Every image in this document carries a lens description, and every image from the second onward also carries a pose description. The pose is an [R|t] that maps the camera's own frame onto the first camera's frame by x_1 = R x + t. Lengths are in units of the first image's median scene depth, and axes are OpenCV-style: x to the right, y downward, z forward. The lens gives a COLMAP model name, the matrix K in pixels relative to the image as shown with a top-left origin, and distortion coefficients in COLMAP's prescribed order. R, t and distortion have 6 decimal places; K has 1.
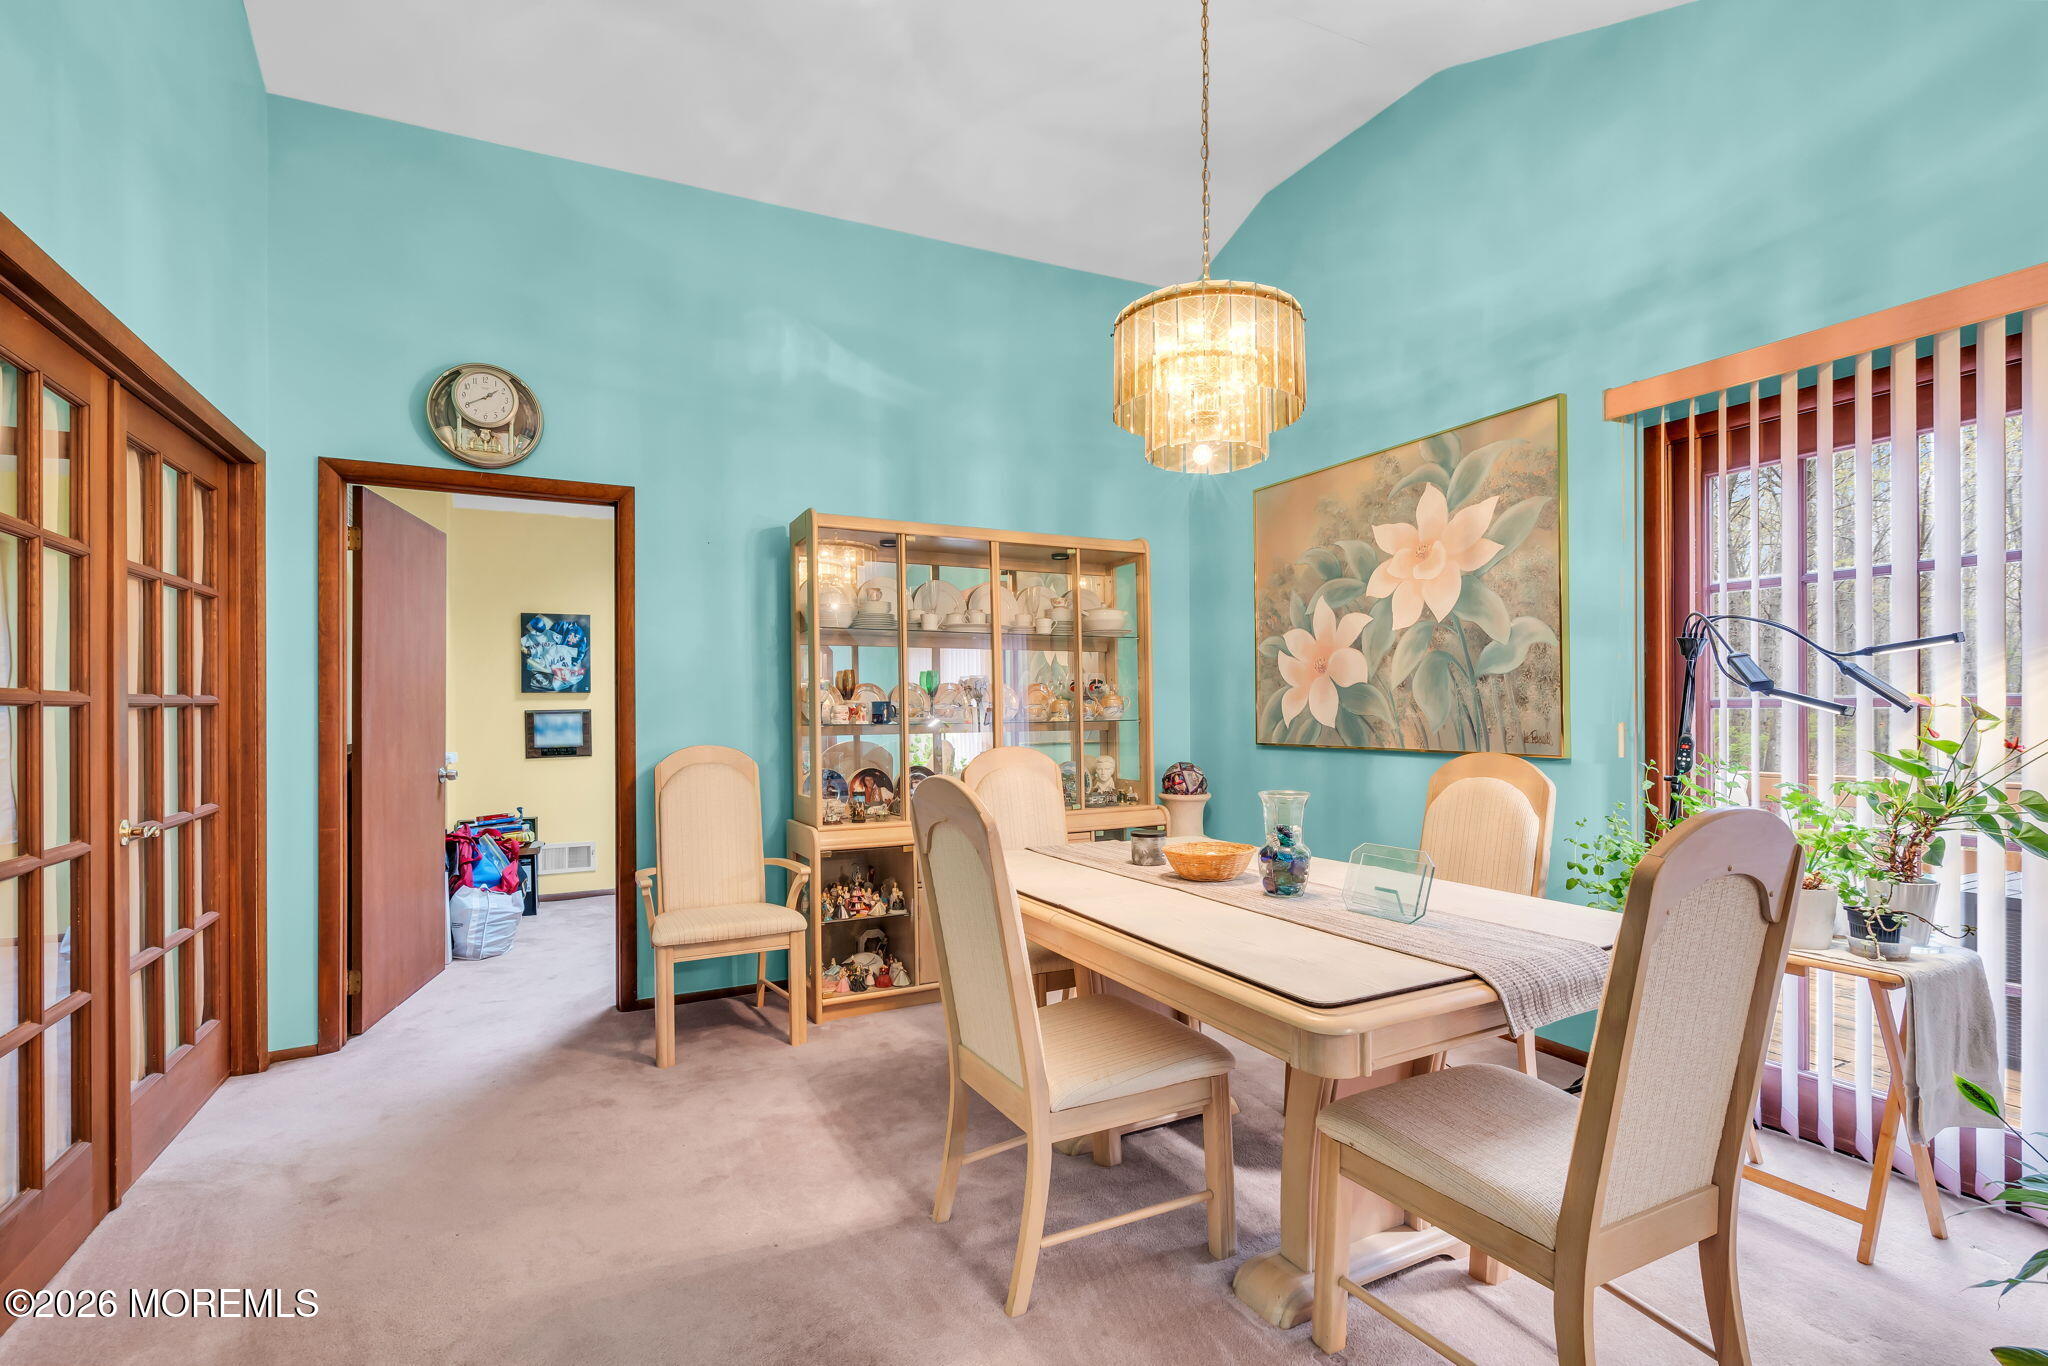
lens RADIAL K [[937.3, 0, 1016.7], [0, 937.3, 706.7], [0, 0, 1]] dist [-0.000214, 0.000041]
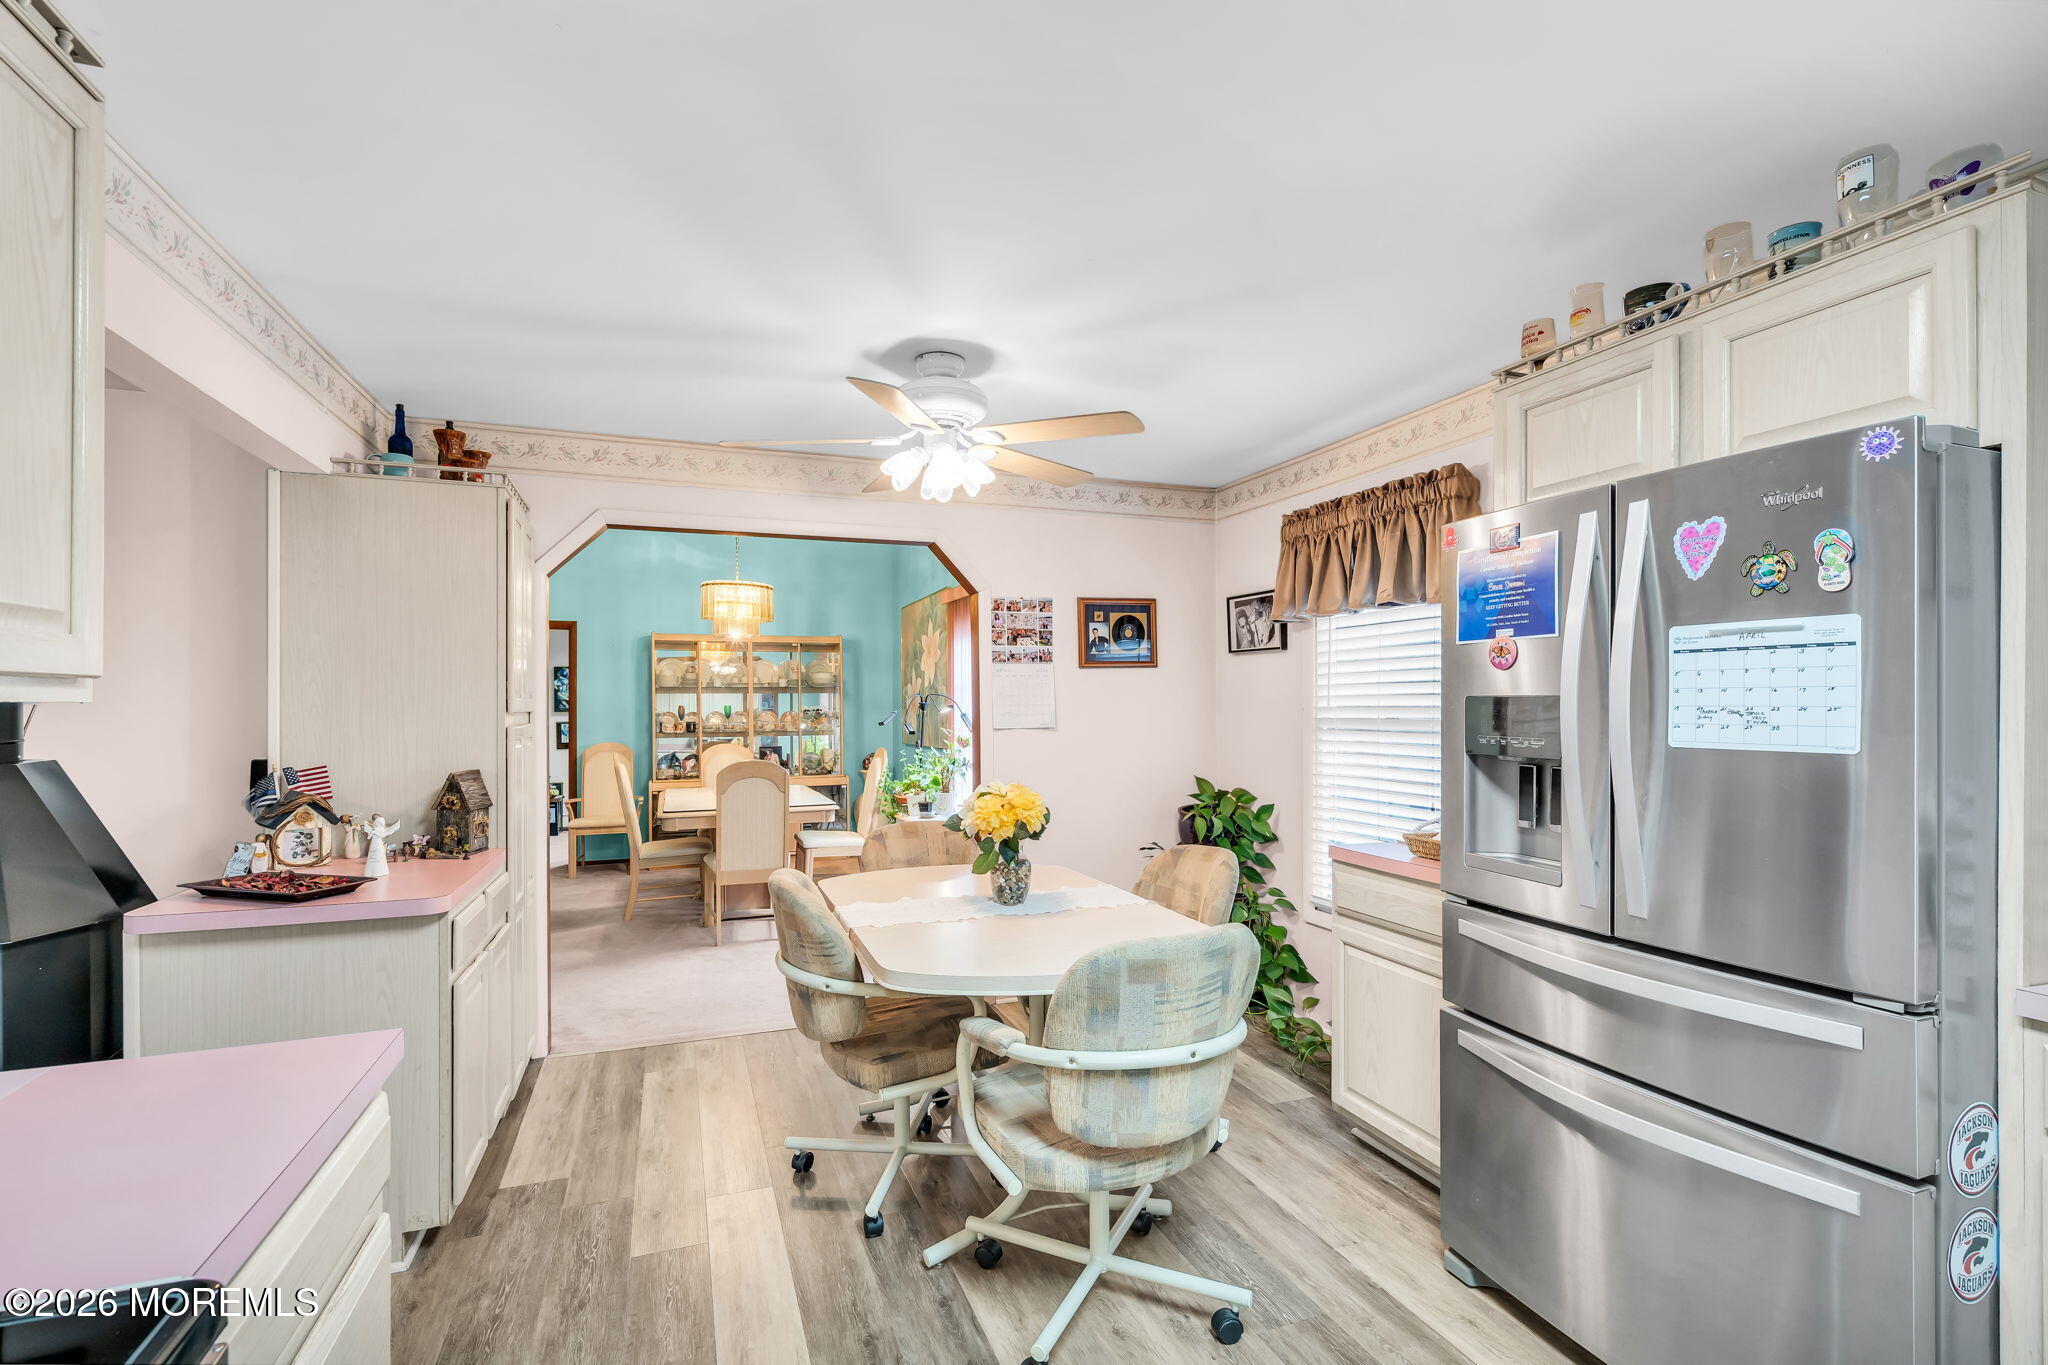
lens RADIAL K [[937.3, 0, 1016.7], [0, 937.3, 706.2], [0, 0, 1]] dist [-0.000214, 0.000041]
pose [[0.993241, -0.000672, -0.116071, 0.902626], [0.000873, 0.999998, 0.001676, -0.046905], [0.116070, -0.001766, 0.993239, -1.084509]]
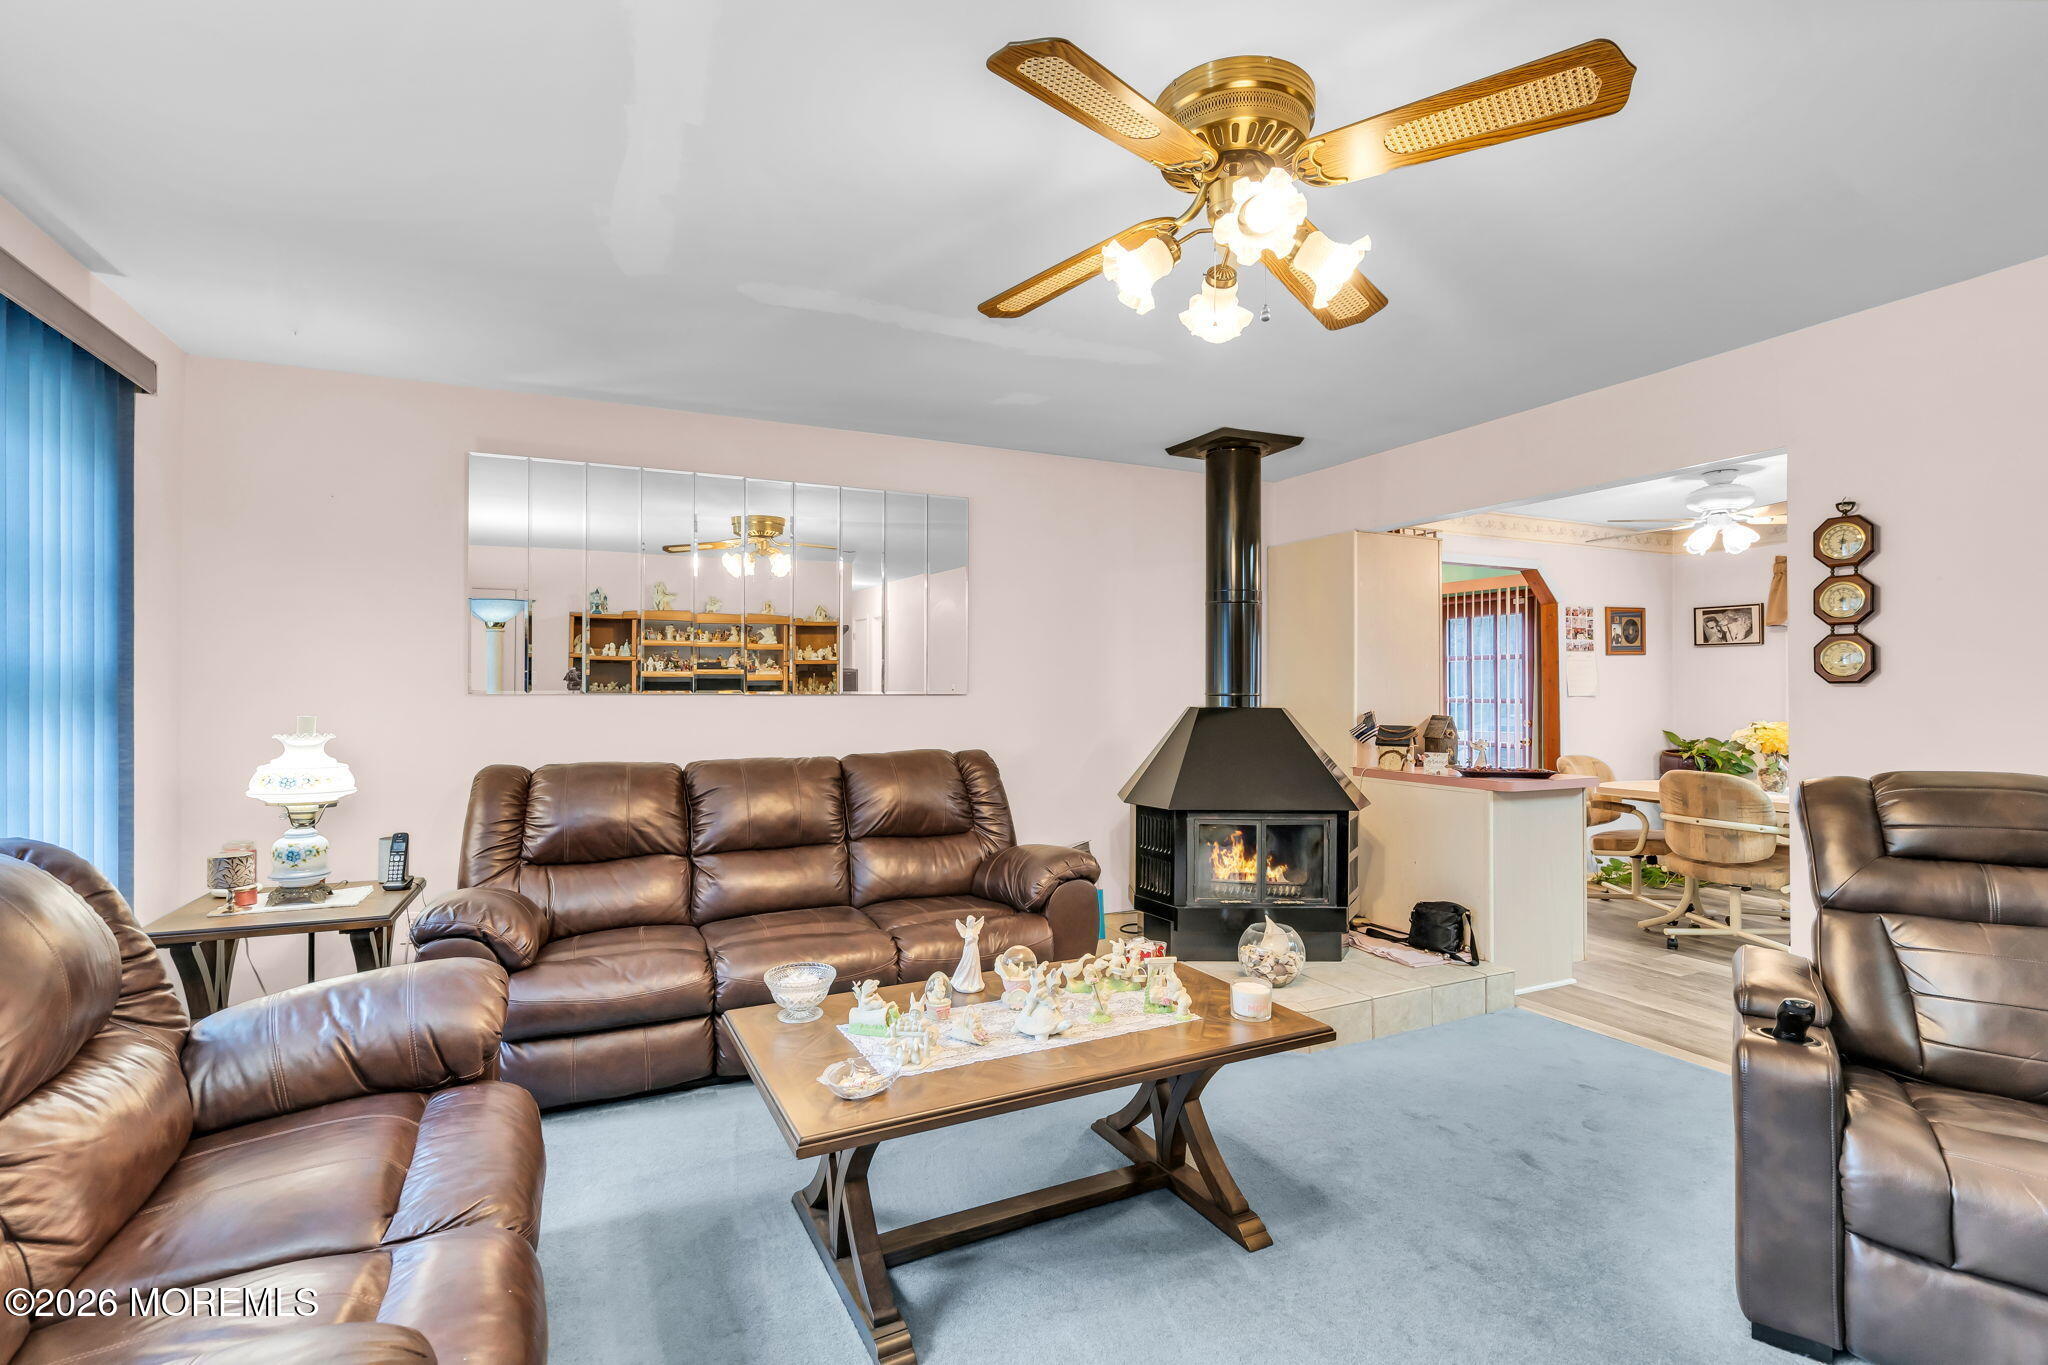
lens RADIAL K [[930.8, 0, 1012.2], [0, 930.8, 699.1], [0, 0, 1]] dist [-0.000226, -0.000007]
pose [[0.999634, 0.001831, -0.027000, -0.265286], [-0.001751, 0.999994, 0.002977, -0.013948], [0.027005, -0.002929, 0.999631, -1.670583]]
